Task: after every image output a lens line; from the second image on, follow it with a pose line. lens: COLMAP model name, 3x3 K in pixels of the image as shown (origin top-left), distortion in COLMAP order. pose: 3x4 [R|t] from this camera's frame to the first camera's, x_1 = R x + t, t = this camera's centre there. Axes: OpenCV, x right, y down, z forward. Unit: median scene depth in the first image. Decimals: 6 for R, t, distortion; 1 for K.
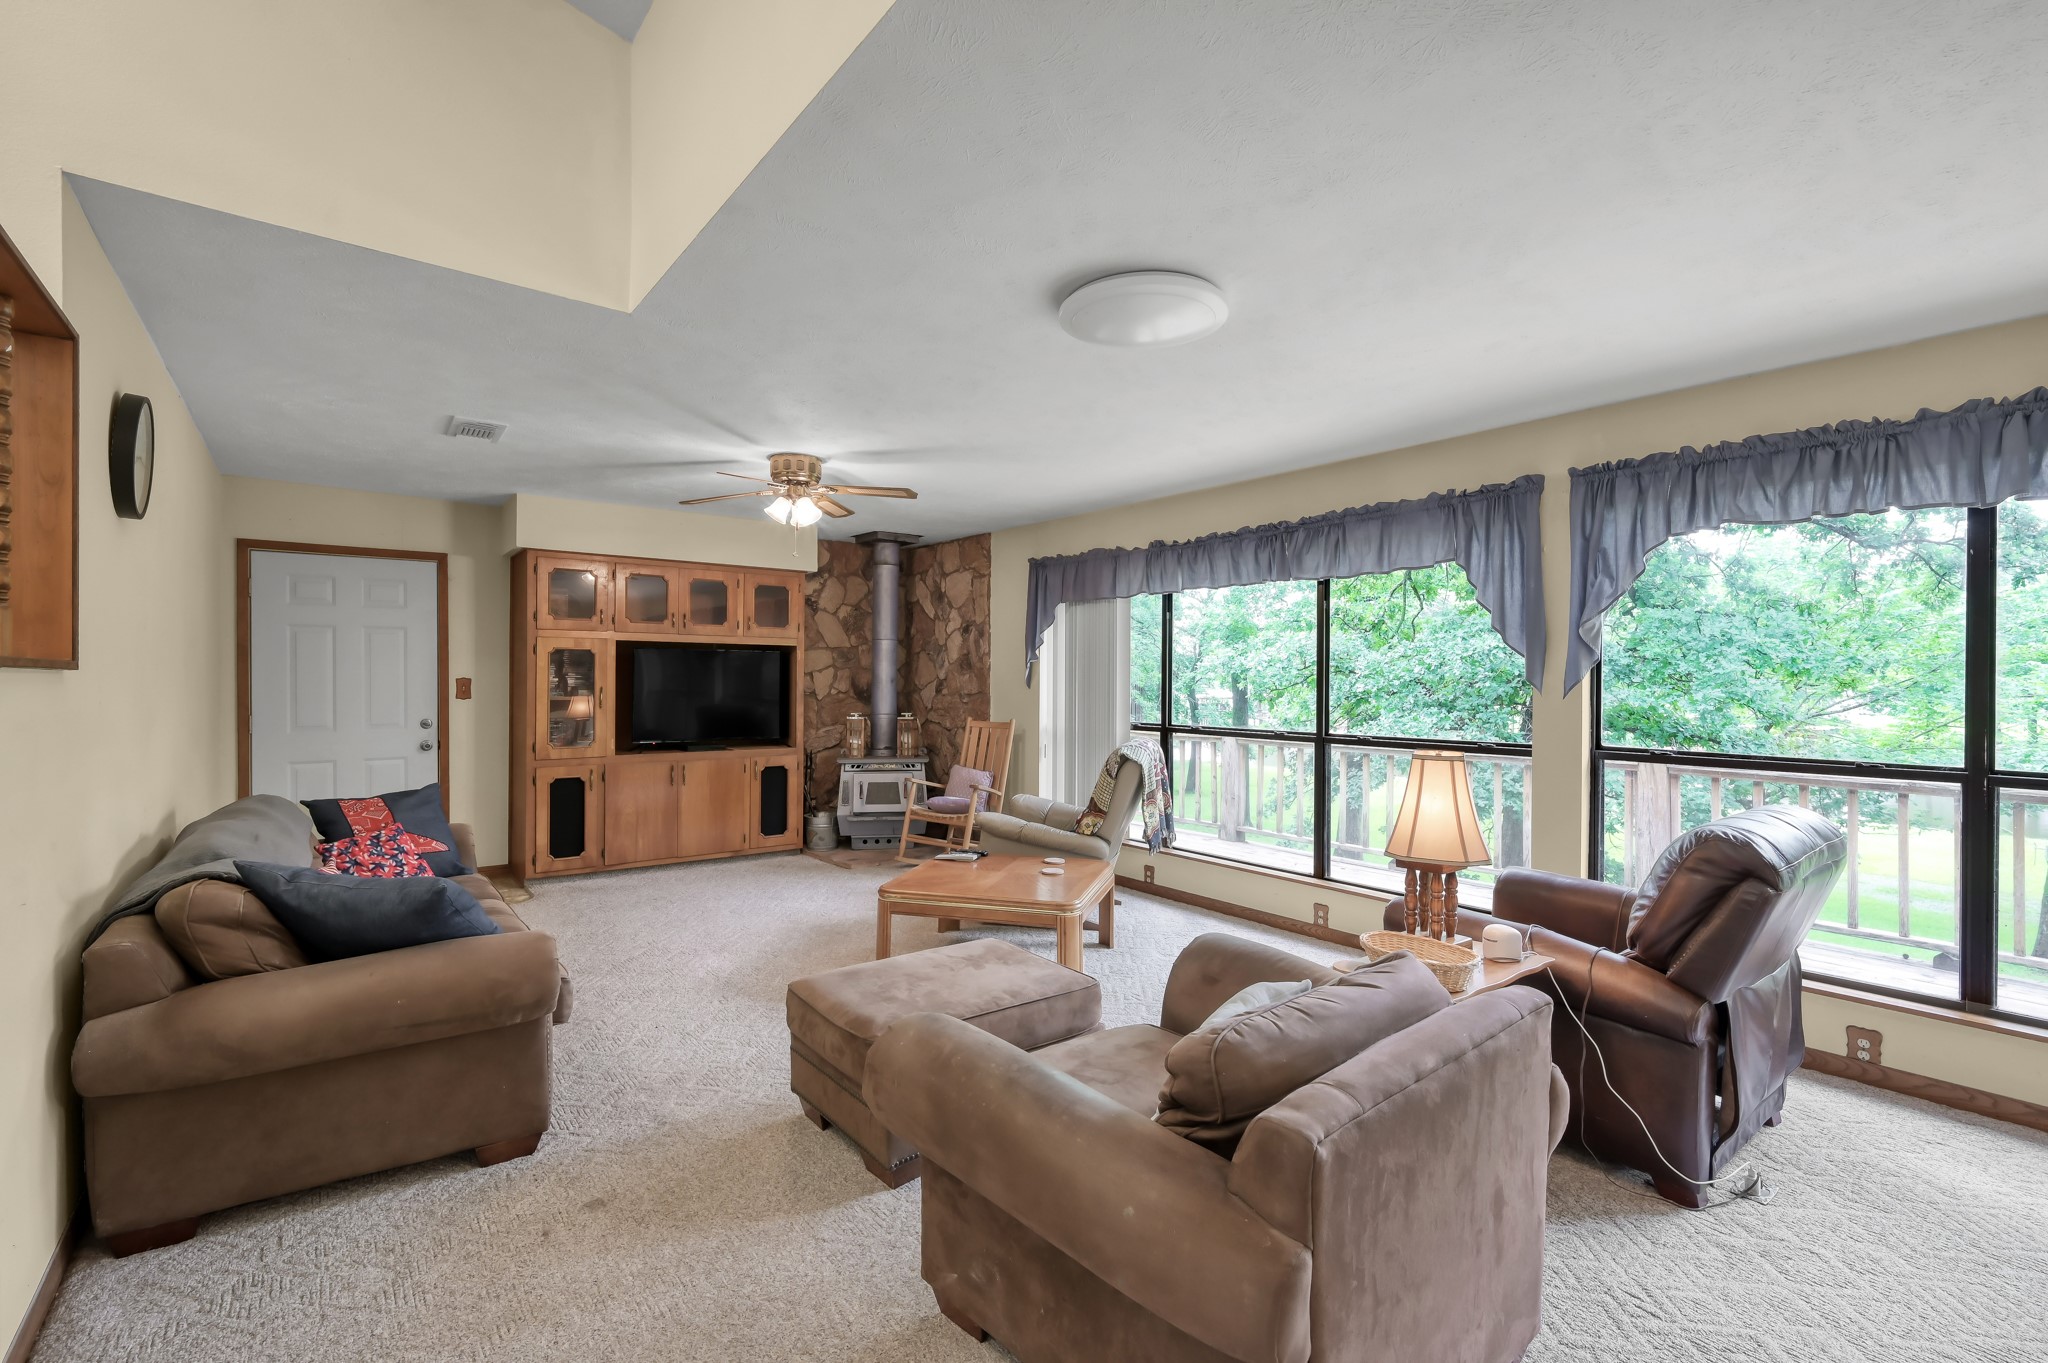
lens RADIAL K [[910.3, 0, 1028.1], [0, 910.3, 685.5], [0, 0, 1]] dist [-0.002851, 0.000796]
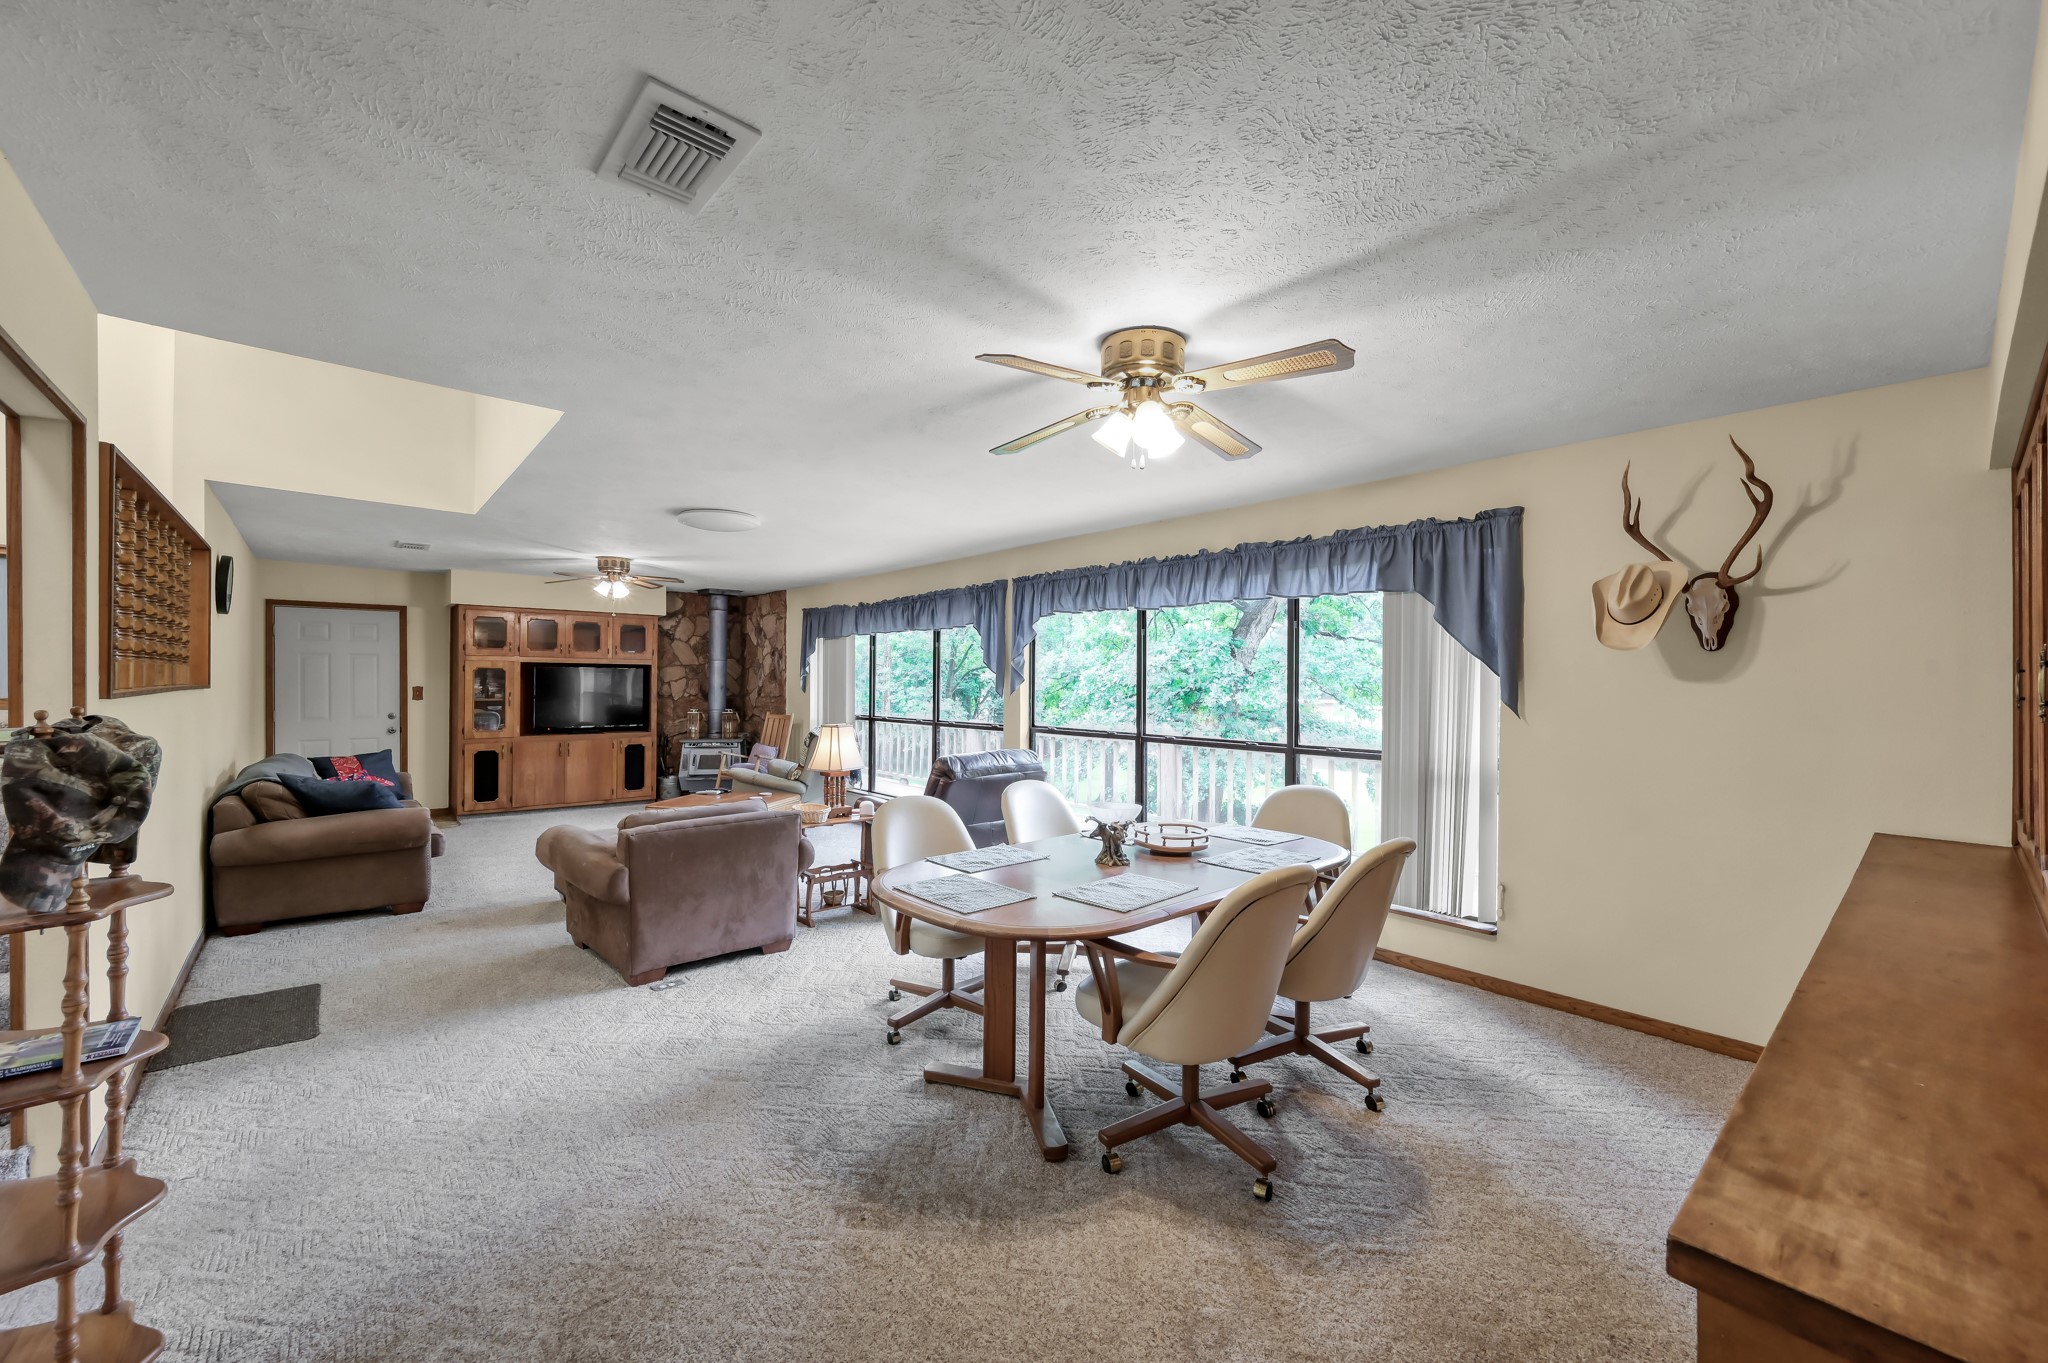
lens RADIAL K [[804.5, 0, 1031.2], [0, 804.5, 683.3], [0, 0, 1]] dist [-0.006734, 0.000182]
pose [[0.998107, 0.000182, 0.061507, 0.332892], [0.000133, 0.999987, -0.005112, -0.006716], [-0.061507, 0.005110, 0.998094, -0.418957]]
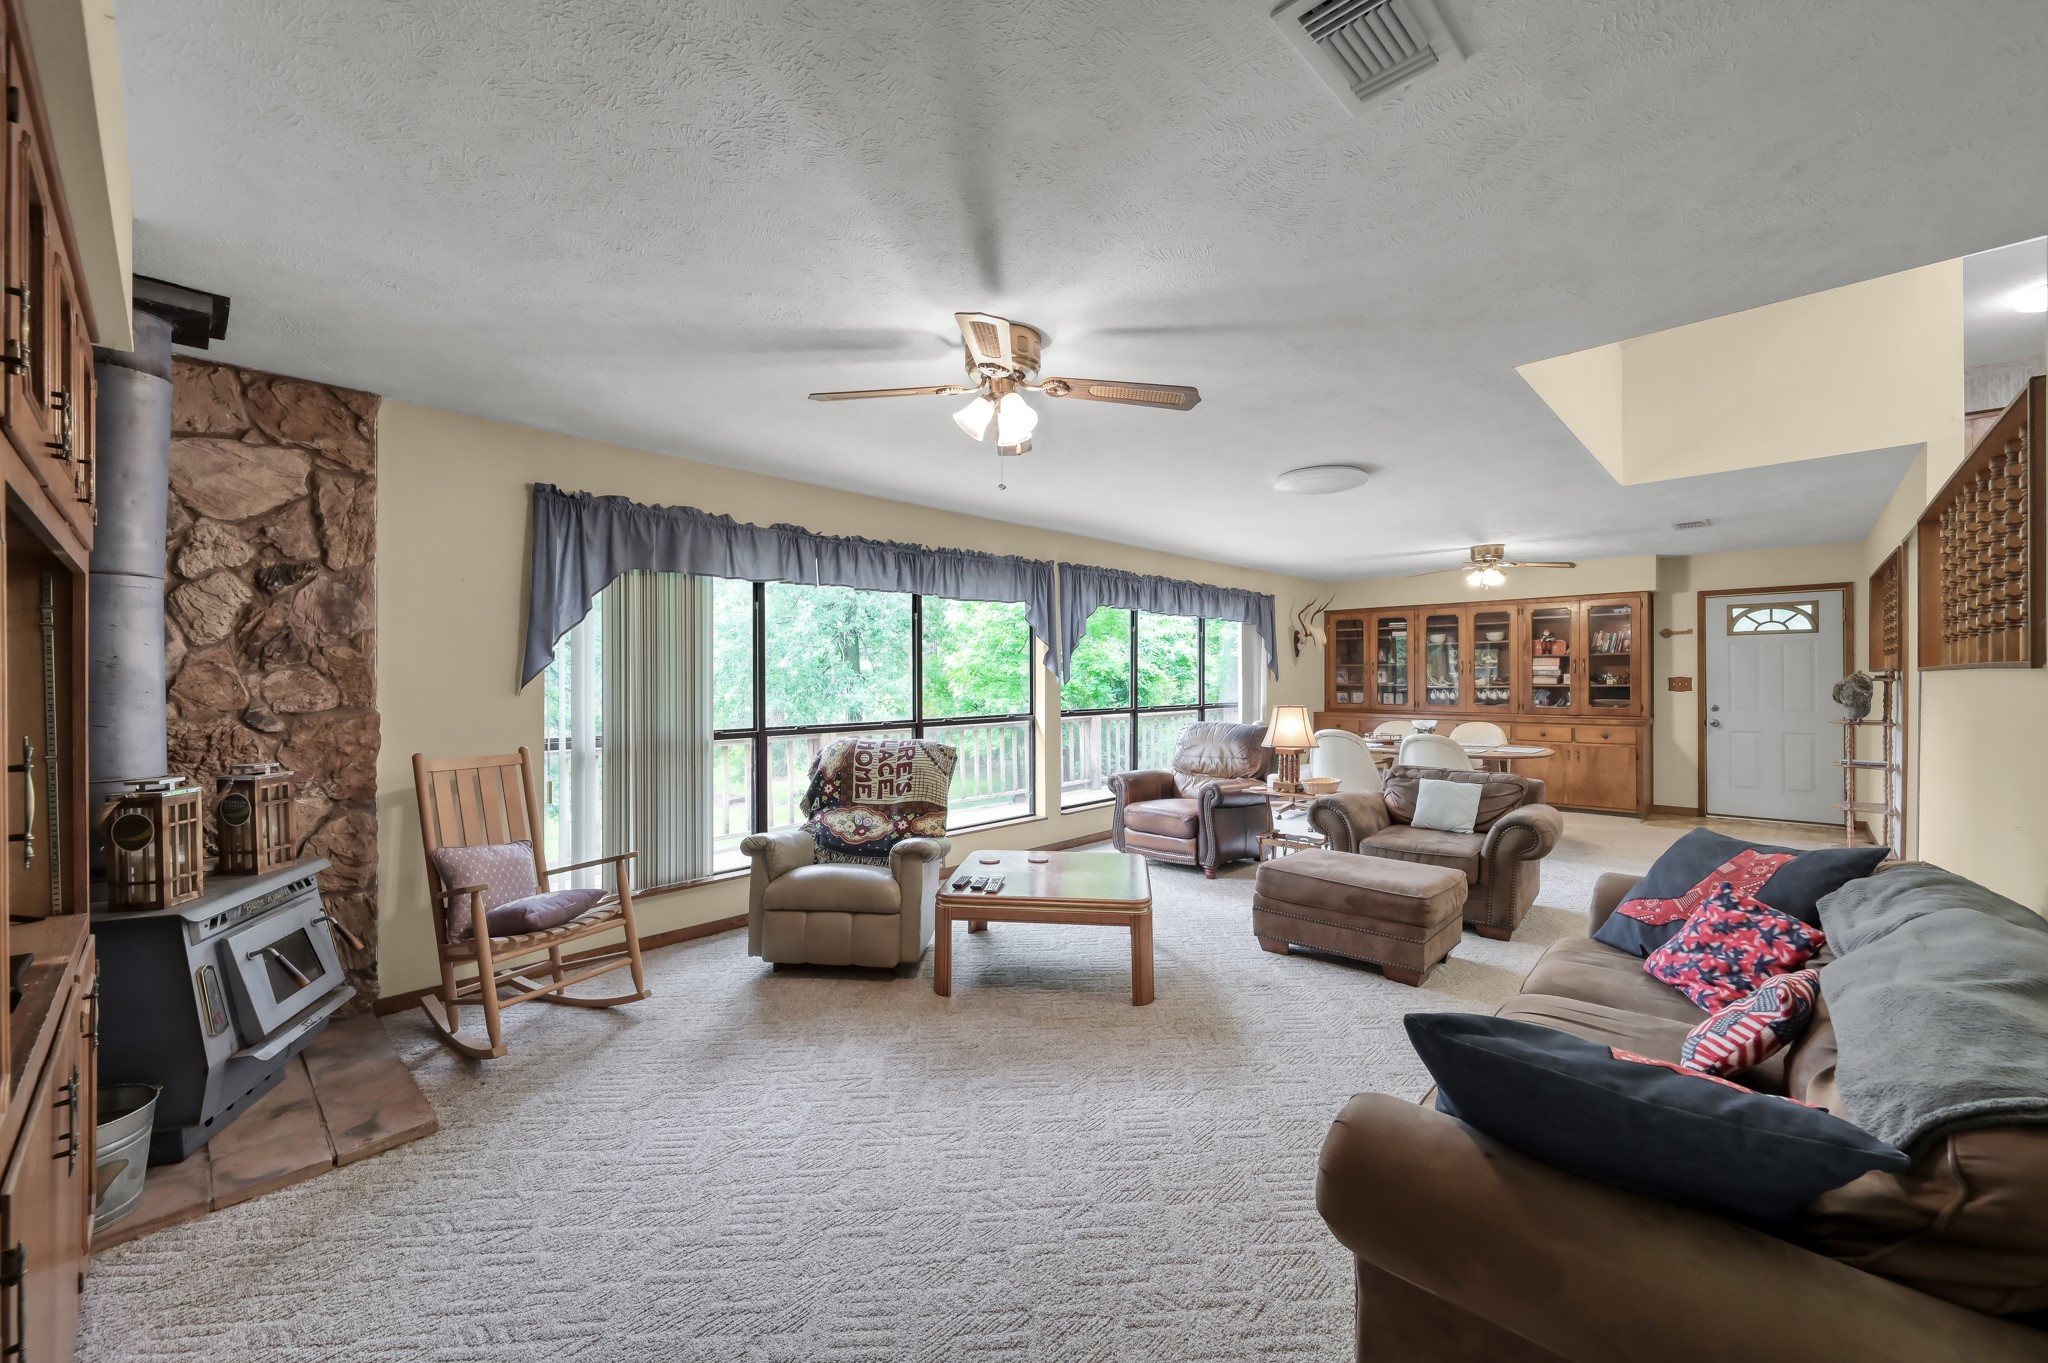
lens RADIAL K [[804.5, 0, 1028.8], [0, 804.5, 674.8], [0, 0, 1]] dist [-0.006734, 0.000182]
pose [[-0.151480, -0.004888, 0.988448, -0.642241], [0.011415, 0.999912, 0.006695, -0.011066], [-0.988394, 0.012298, -0.151411, 0.828640]]
